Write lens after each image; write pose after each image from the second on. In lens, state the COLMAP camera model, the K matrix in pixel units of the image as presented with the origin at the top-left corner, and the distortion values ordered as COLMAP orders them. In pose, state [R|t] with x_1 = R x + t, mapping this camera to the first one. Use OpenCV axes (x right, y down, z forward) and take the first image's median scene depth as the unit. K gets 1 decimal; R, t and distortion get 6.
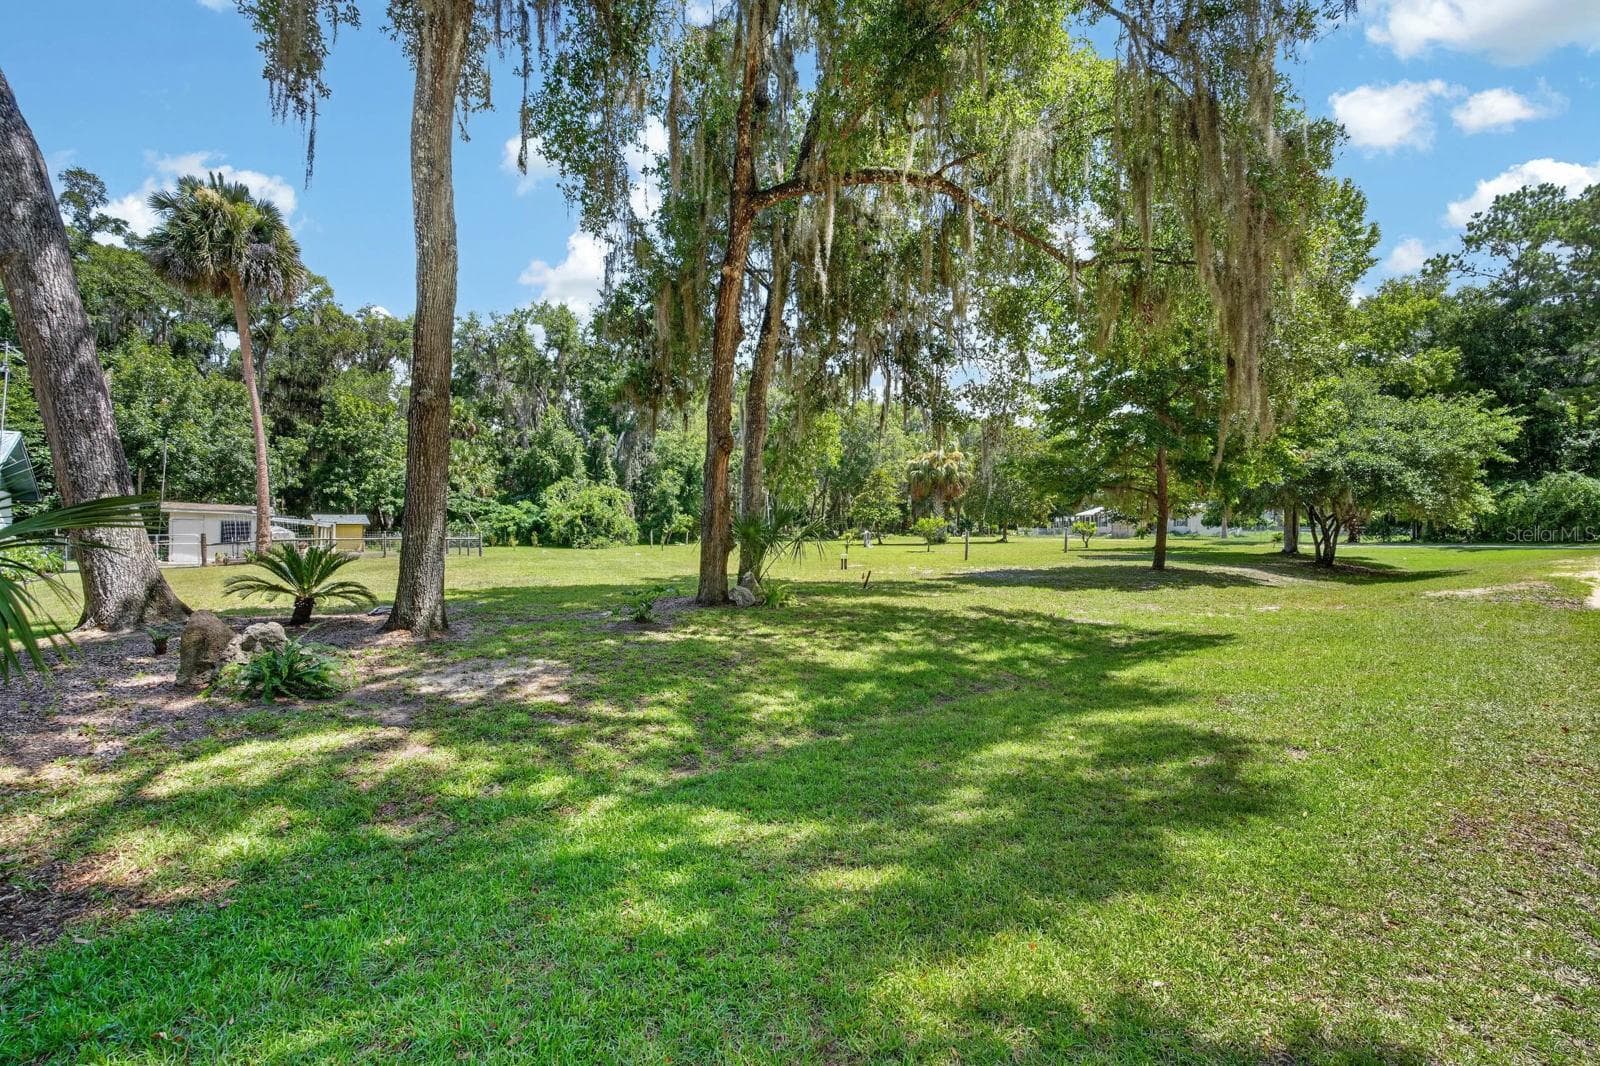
lens RADIAL K [[711.1, 0, 798.1], [0, 711.1, 530.3], [0, 0, 1]] dist [-0.002869, 0.005461]
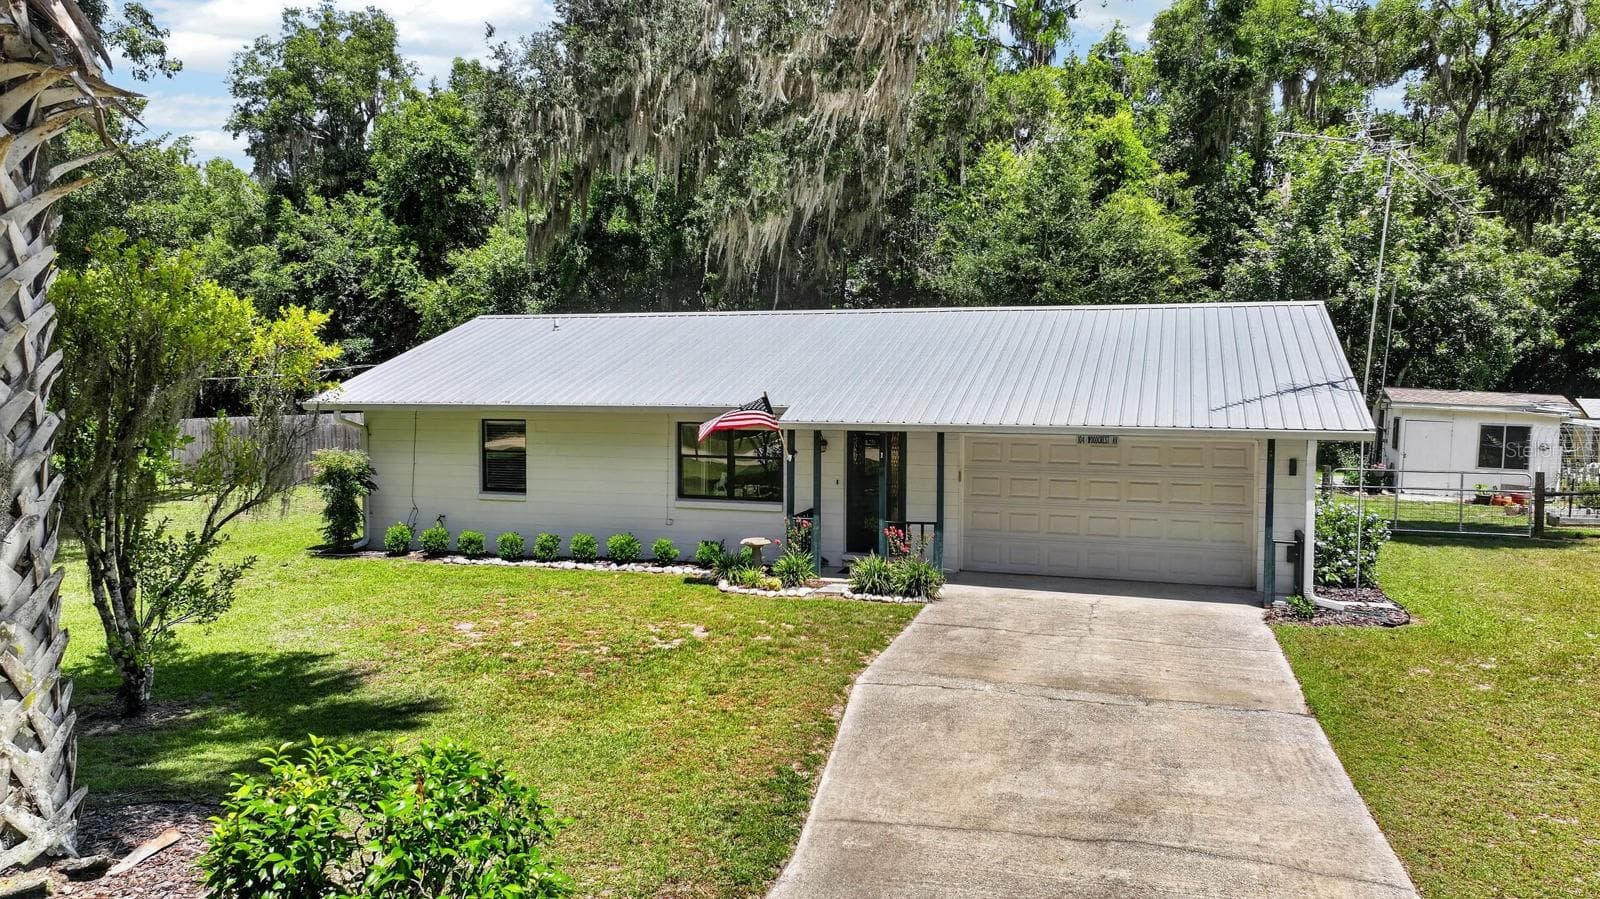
lens RADIAL K [[1126.8, 0, 804.4], [0, 1126.8, 449.4], [0, 0, 1]] dist [-0.001367, 0.022392]
pose [[0.495559, 0.064995, -0.866139, -0.180692], [-0.008598, 0.997515, 0.069934, -0.029662], [0.868532, -0.027210, 0.494886, 0.062571]]
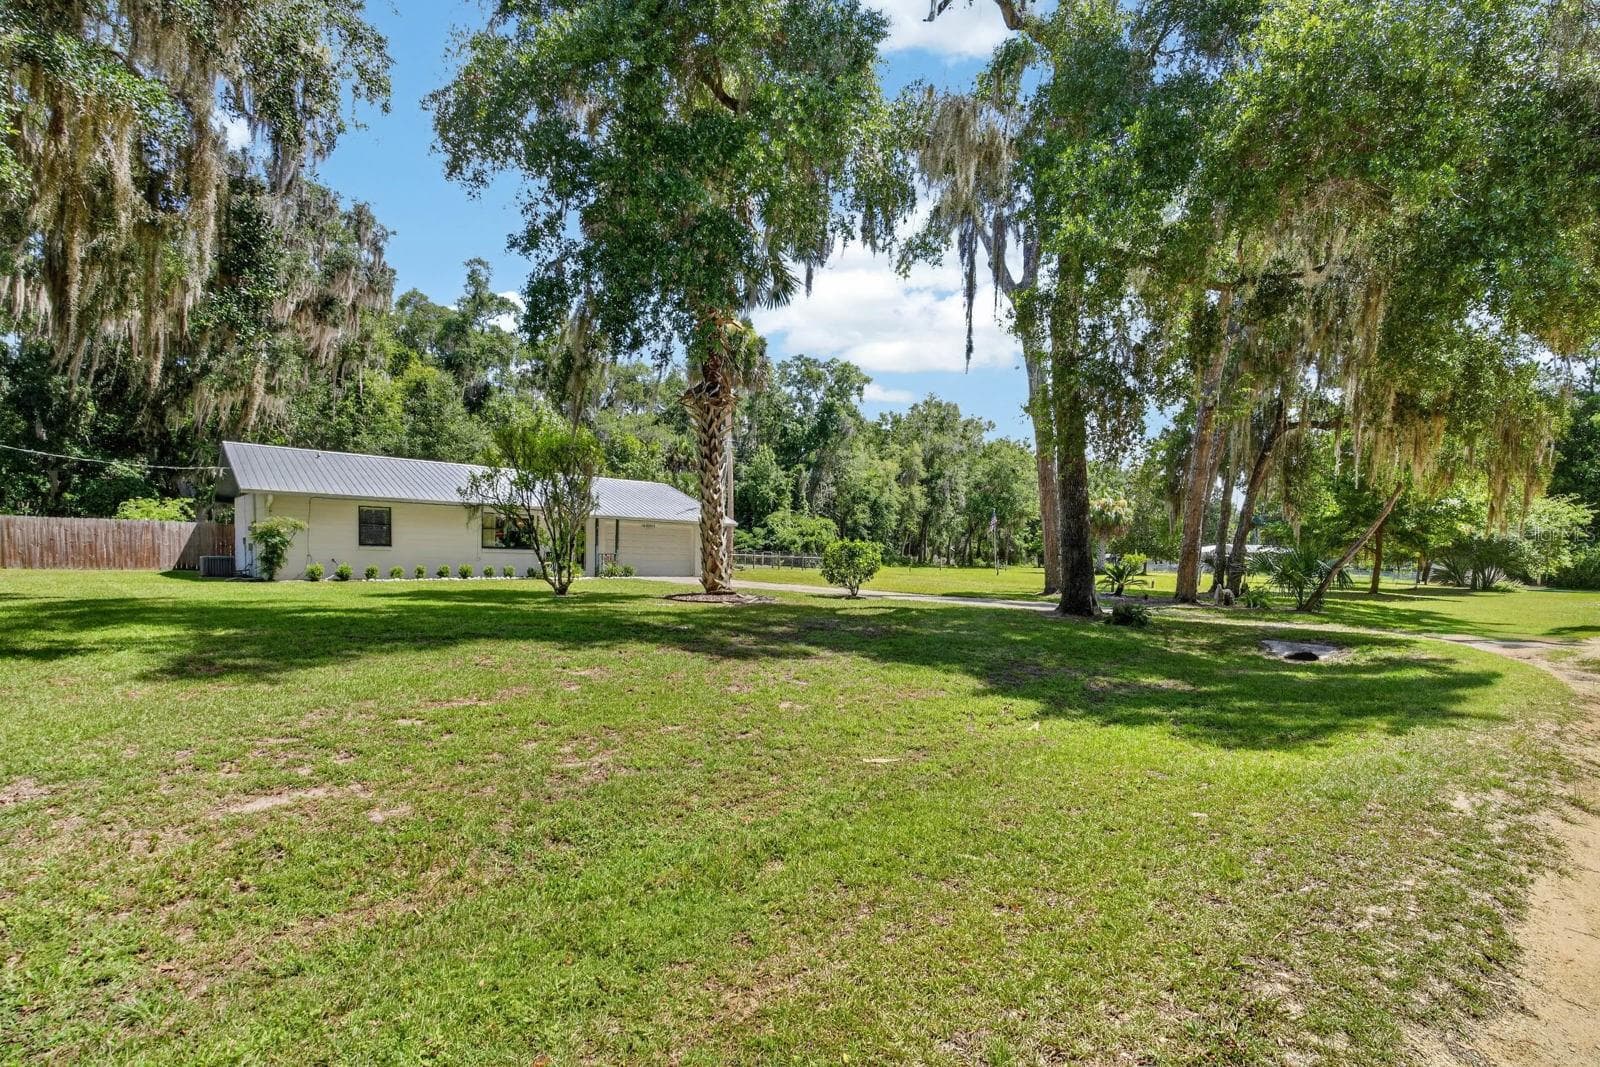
lens RADIAL K [[736.1, 0, 812.4], [0, 736.1, 591.4], [0, 0, 1]] dist [-0.000129, 0.000330]
pose [[0.999370, 0.035484, 0.000000, -0.273145], [-0.035442, 0.998162, 0.049150, 0.003389], [0.001744, -0.049119, 0.998791, -0.248240]]
